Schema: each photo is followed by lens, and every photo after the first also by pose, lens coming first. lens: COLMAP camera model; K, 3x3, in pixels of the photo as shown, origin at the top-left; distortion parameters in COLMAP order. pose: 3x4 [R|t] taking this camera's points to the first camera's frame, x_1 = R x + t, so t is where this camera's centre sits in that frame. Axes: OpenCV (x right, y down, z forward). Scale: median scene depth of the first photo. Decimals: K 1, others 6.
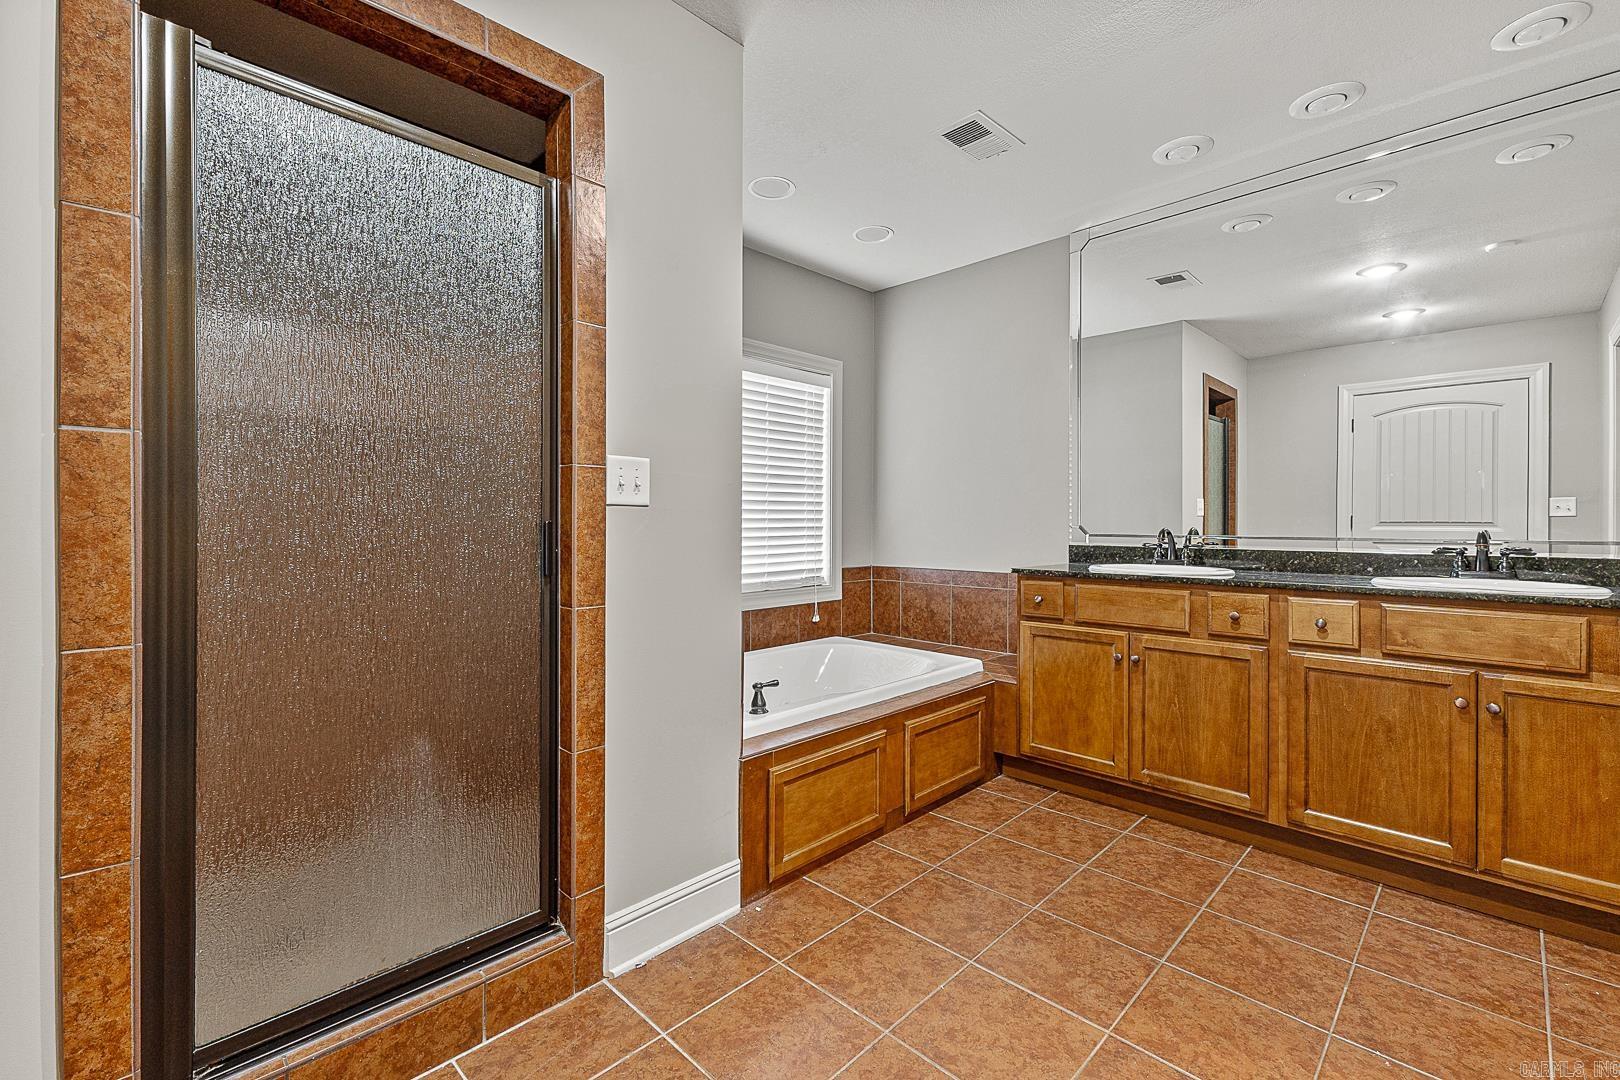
lens RADIAL K [[699.4, 0, 812.4], [0, 699.4, 550.0], [0, 0, 1]] dist [0.015620, -0.000308]
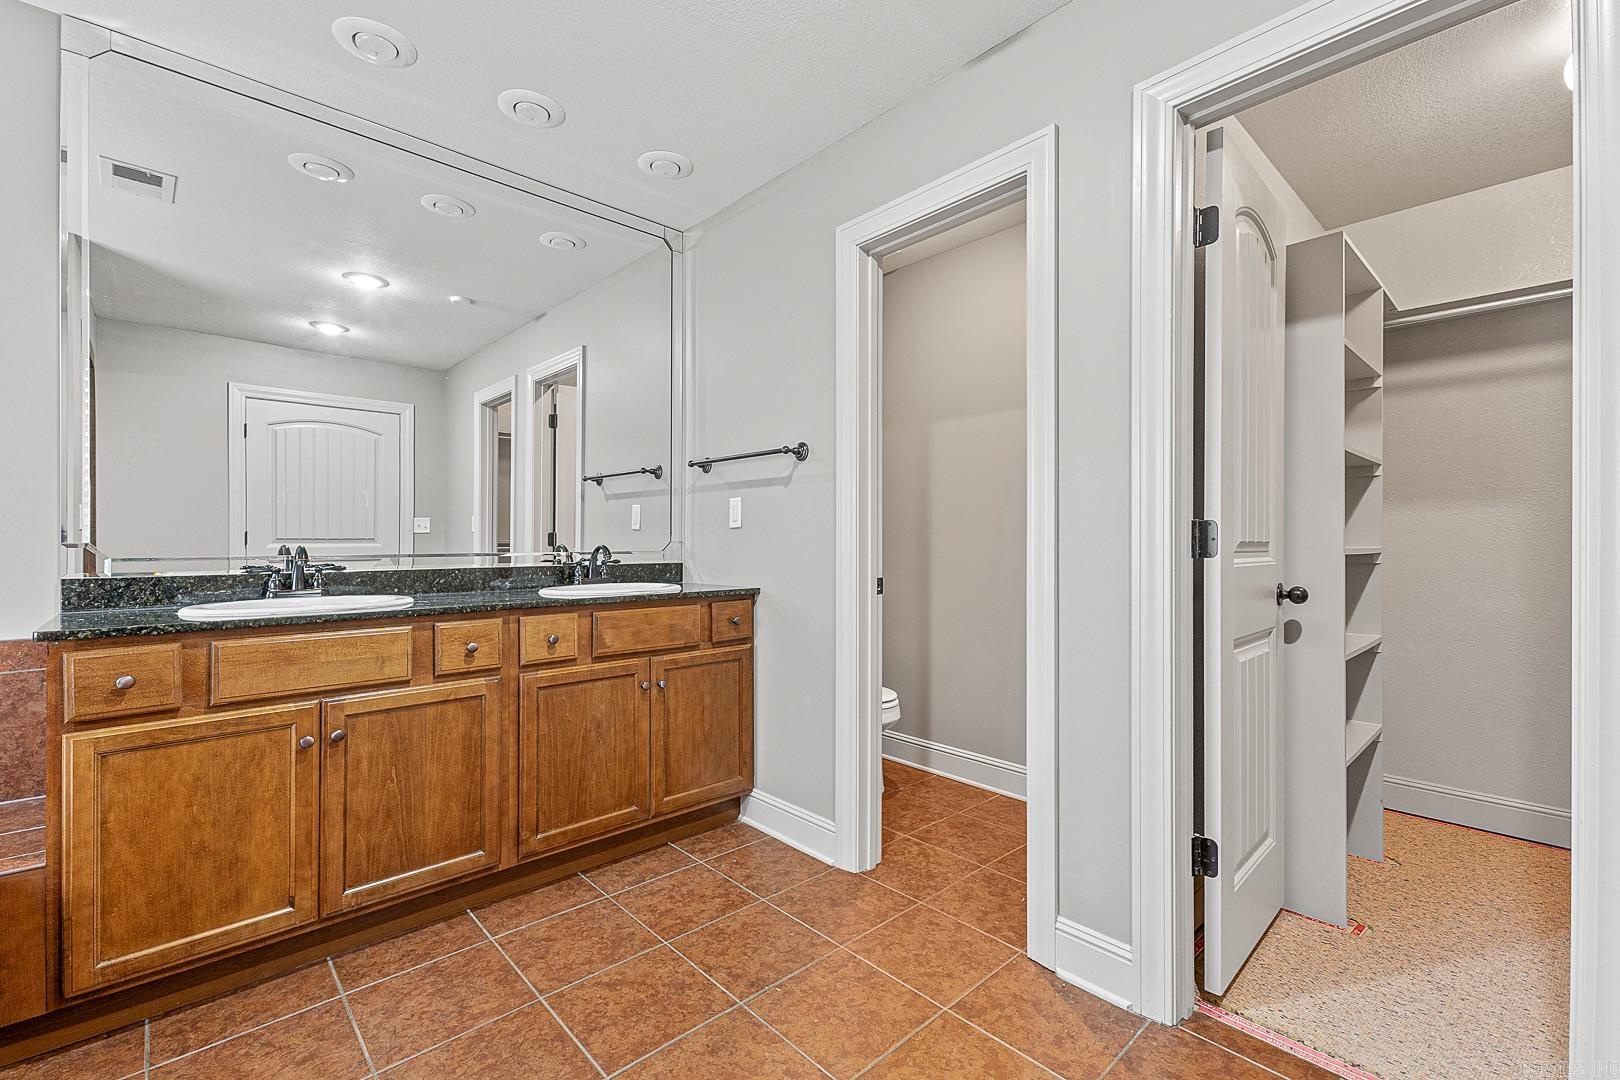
lens RADIAL K [[699.4, 0, 812.4], [0, 699.4, 550.0], [0, 0, 1]] dist [0.015620, -0.000308]
pose [[0.048077, -0.017726, 0.998686, -0.217090], [0.040613, 0.999050, 0.015777, -0.020122], [-0.998018, 0.039802, 0.048752, 0.519428]]
